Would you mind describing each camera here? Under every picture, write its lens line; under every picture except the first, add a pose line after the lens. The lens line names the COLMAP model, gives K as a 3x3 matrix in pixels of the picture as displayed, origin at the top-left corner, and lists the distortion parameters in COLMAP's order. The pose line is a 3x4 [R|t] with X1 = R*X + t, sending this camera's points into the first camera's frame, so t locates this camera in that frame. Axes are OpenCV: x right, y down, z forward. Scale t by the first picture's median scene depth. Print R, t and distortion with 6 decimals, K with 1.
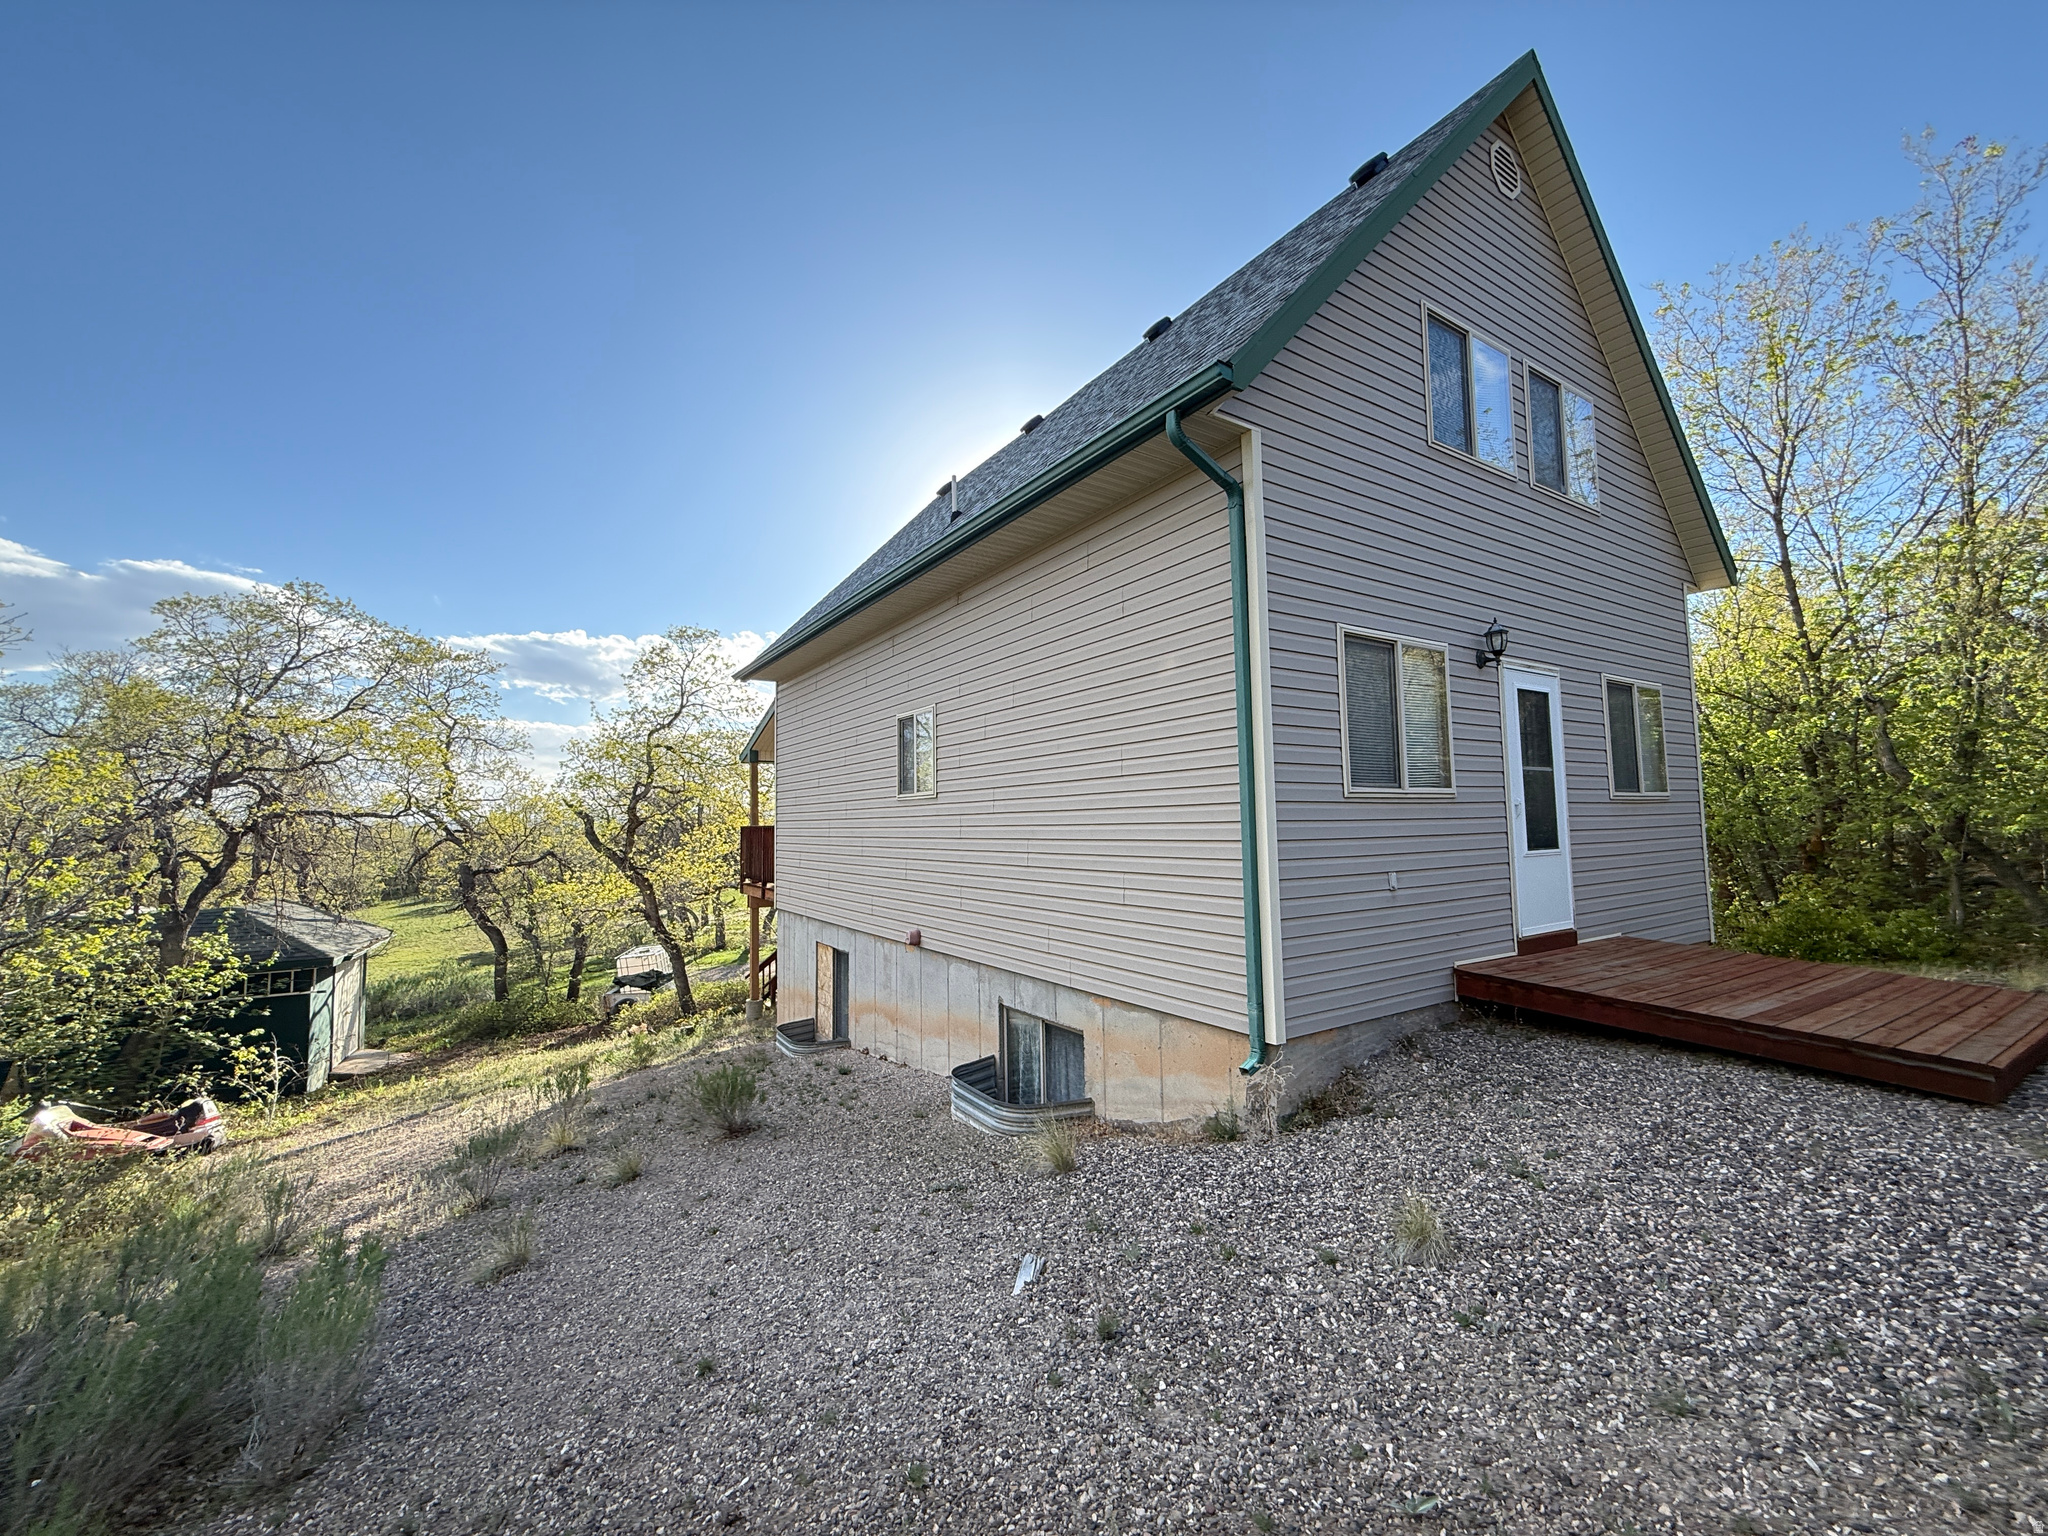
lens RADIAL K [[816.9, 0, 1023.1], [0, 816.9, 765.7], [0, 0, 1]] dist [0.001736, -0.000118]
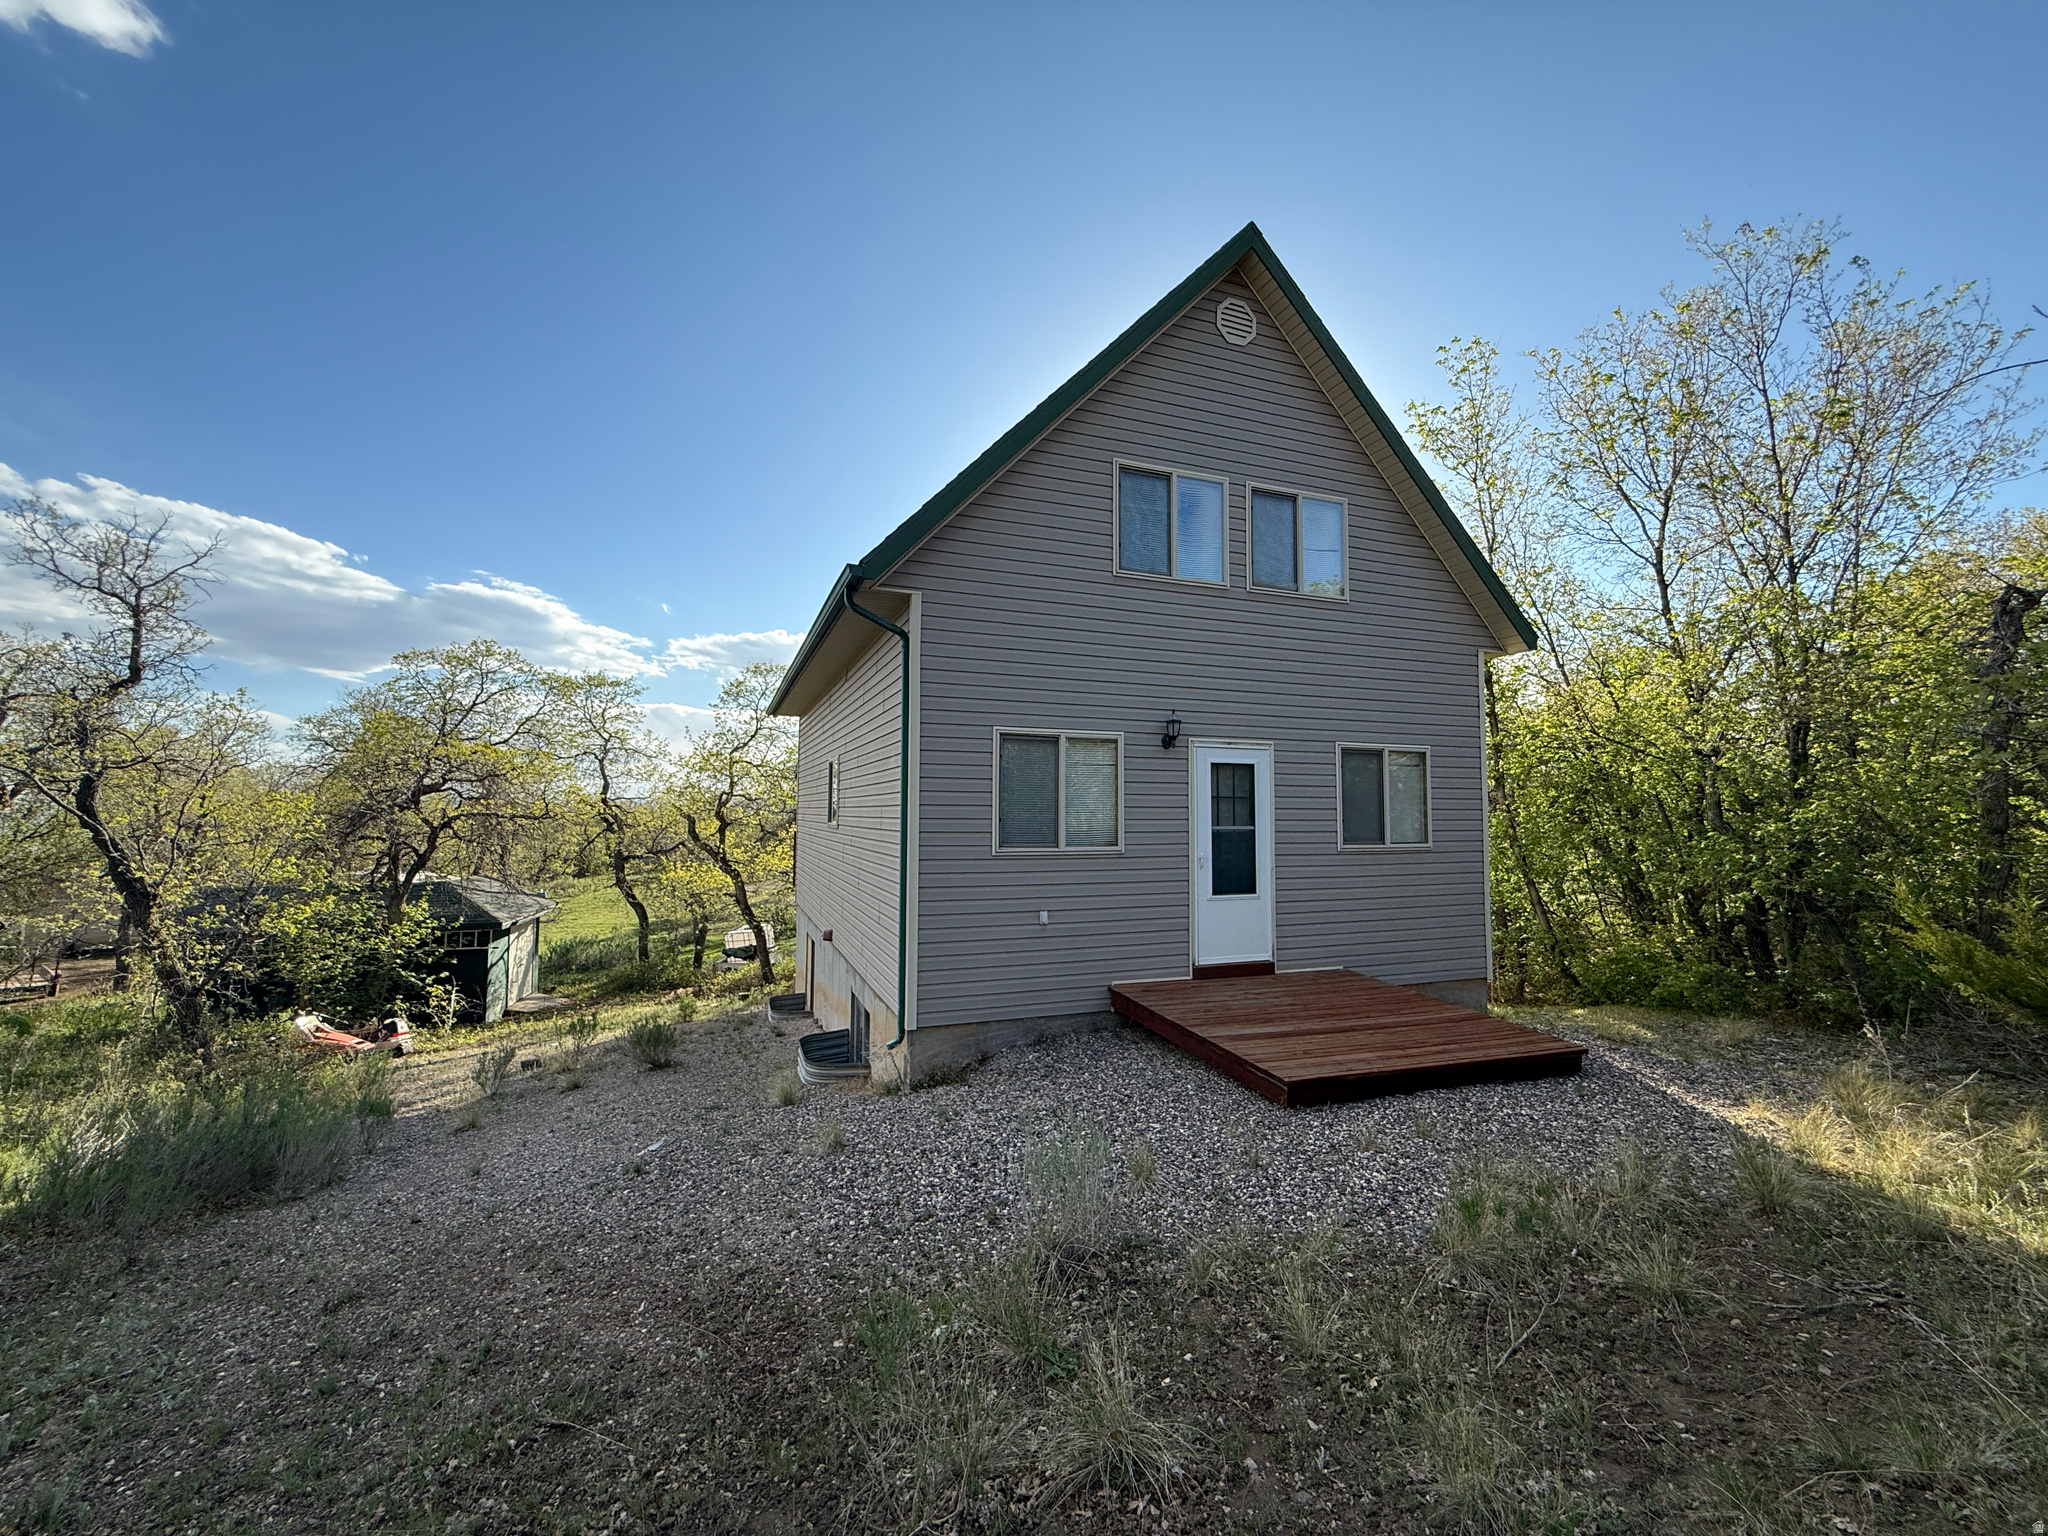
lens RADIAL K [[816.9, 0, 1018.4], [0, 816.9, 768.3], [0, 0, 1]] dist [0.001736, -0.000118]
pose [[0.976863, 0.011564, -0.213551, 0.303050], [-0.007959, 0.999811, 0.017730, -0.054806], [0.213716, -0.015620, 0.976771, -0.133308]]
